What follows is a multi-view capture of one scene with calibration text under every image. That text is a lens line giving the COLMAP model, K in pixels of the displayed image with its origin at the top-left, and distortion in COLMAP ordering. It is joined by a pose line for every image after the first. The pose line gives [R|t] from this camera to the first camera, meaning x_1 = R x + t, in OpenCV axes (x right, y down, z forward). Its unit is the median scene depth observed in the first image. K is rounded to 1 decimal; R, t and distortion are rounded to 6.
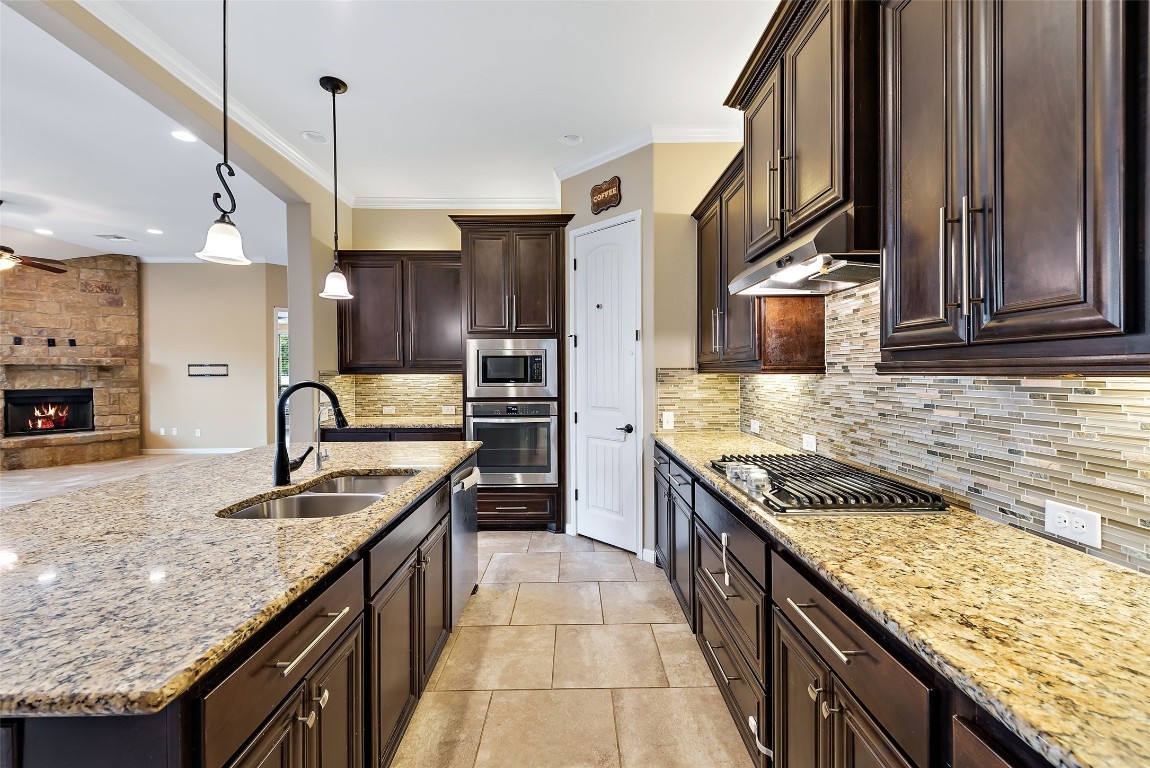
lens RADIAL K [[470.1, 0, 583.9], [0, 470.1, 375.8], [0, 0, 1]] dist [0.007343, -0.001995]
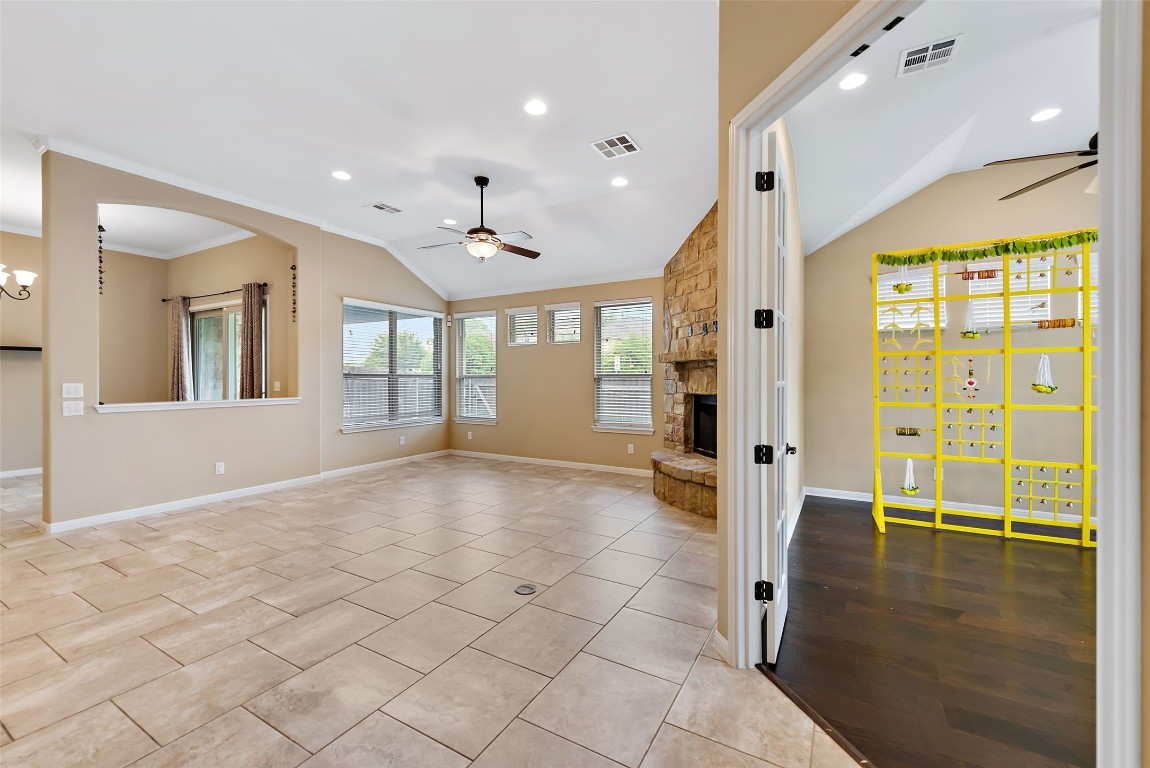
lens RADIAL K [[470.1, 0, 583.9], [0, 470.1, 380.9], [0, 0, 1]] dist [0.007343, -0.001995]
pose [[-0.493568, 0.011230, -0.869635, -0.411822], [-0.002889, 0.999890, 0.014551, -0.002389], [0.869703, 0.009694, -0.493481, 1.159684]]
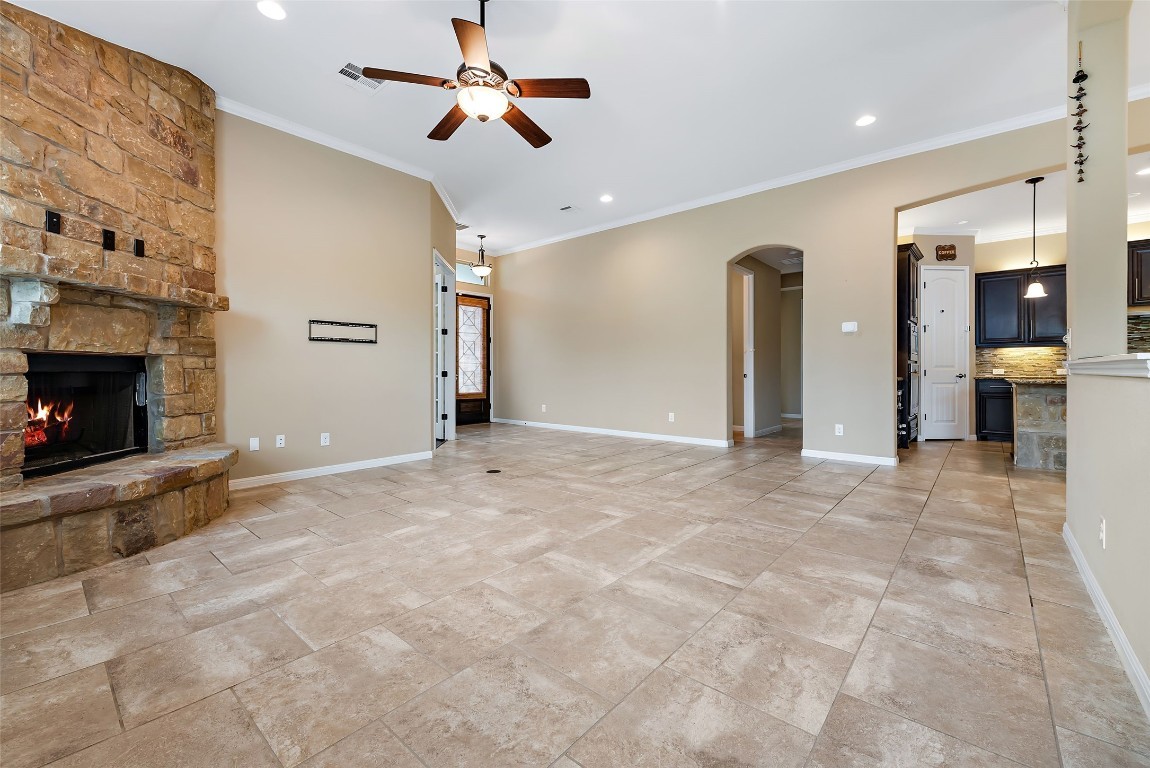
lens RADIAL K [[470.1, 0, 571.5], [0, 470.1, 370.5], [0, 0, 1]] dist [0.007343, -0.001995]
pose [[0.664170, 0.003026, 0.747575, -1.134676], [0.004085, 0.999962, -0.007676, 0.045714], [-0.747570, 0.008152, 0.664133, 0.420452]]
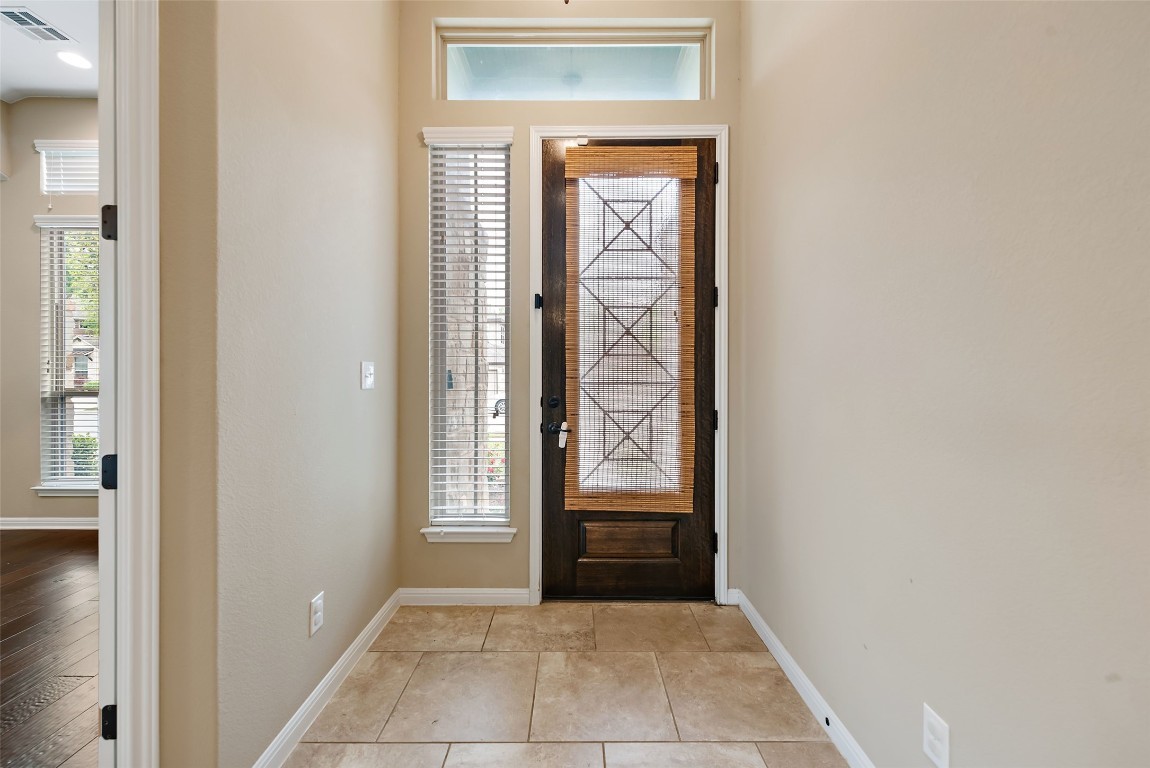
lens RADIAL K [[470.1, 0, 574.2], [0, 470.1, 373.9], [0, 0, 1]] dist [0.007343, -0.001995]
pose [[0.999962, 0.008136, 0.003286, -0.454488], [-0.008121, 0.999957, -0.004547, 0.011948], [-0.003323, 0.004520, 0.999984, 1.068241]]
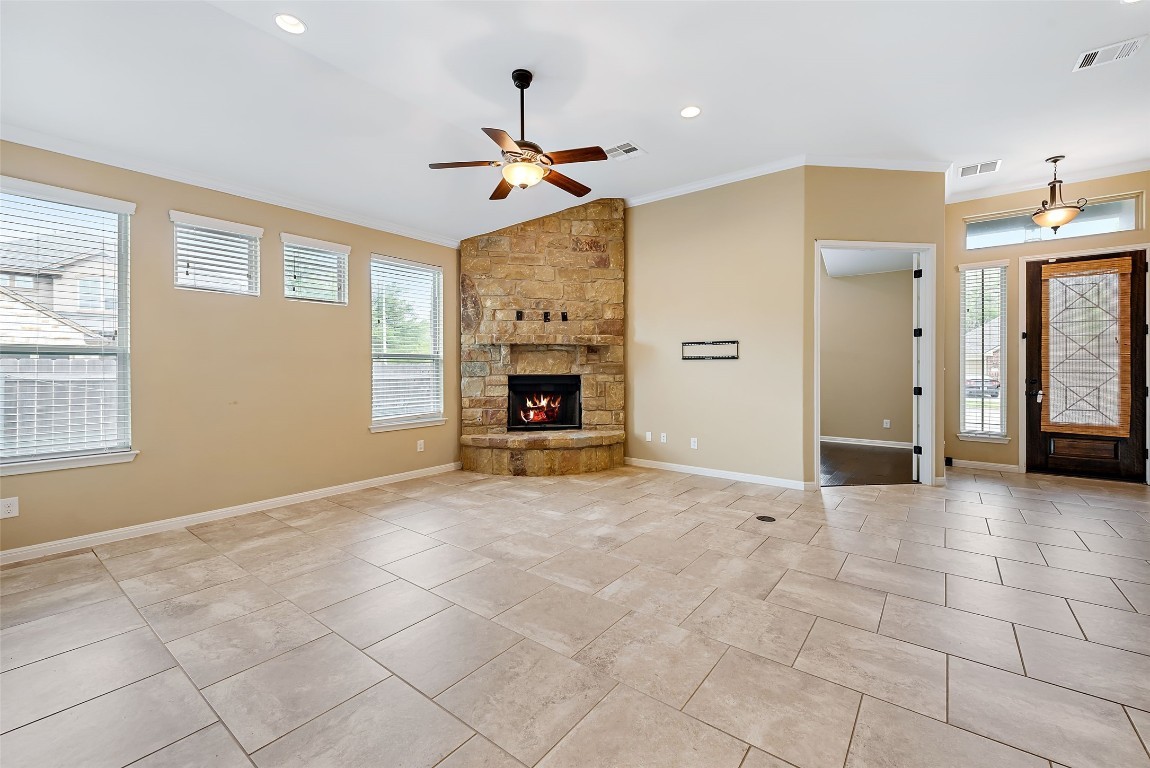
lens RADIAL K [[470.1, 0, 585.4], [0, 470.1, 368.6], [0, 0, 1]] dist [0.007343, -0.001995]
pose [[0.794614, 0.006341, -0.607082, -0.575426], [-0.007842, 0.999969, 0.000181, 0.016200], [0.607065, 0.004617, 0.794639, 0.398000]]
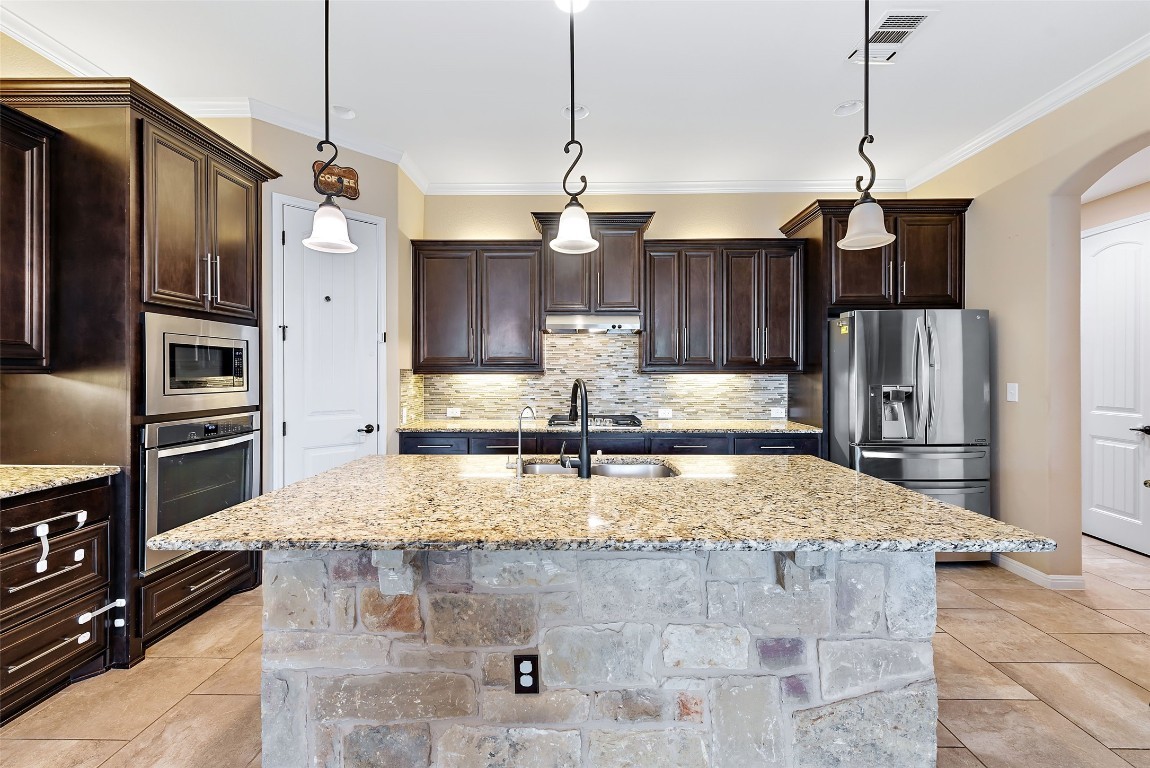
lens RADIAL K [[470.1, 0, 578.8], [0, 470.1, 372.0], [0, 0, 1]] dist [0.007343, -0.001995]
pose [[0.014351, 0.007399, 0.999870, -0.418594], [0.006121, 0.999953, -0.007487, 0.000700], [-0.999878, 0.006228, 0.014305, 0.249702]]
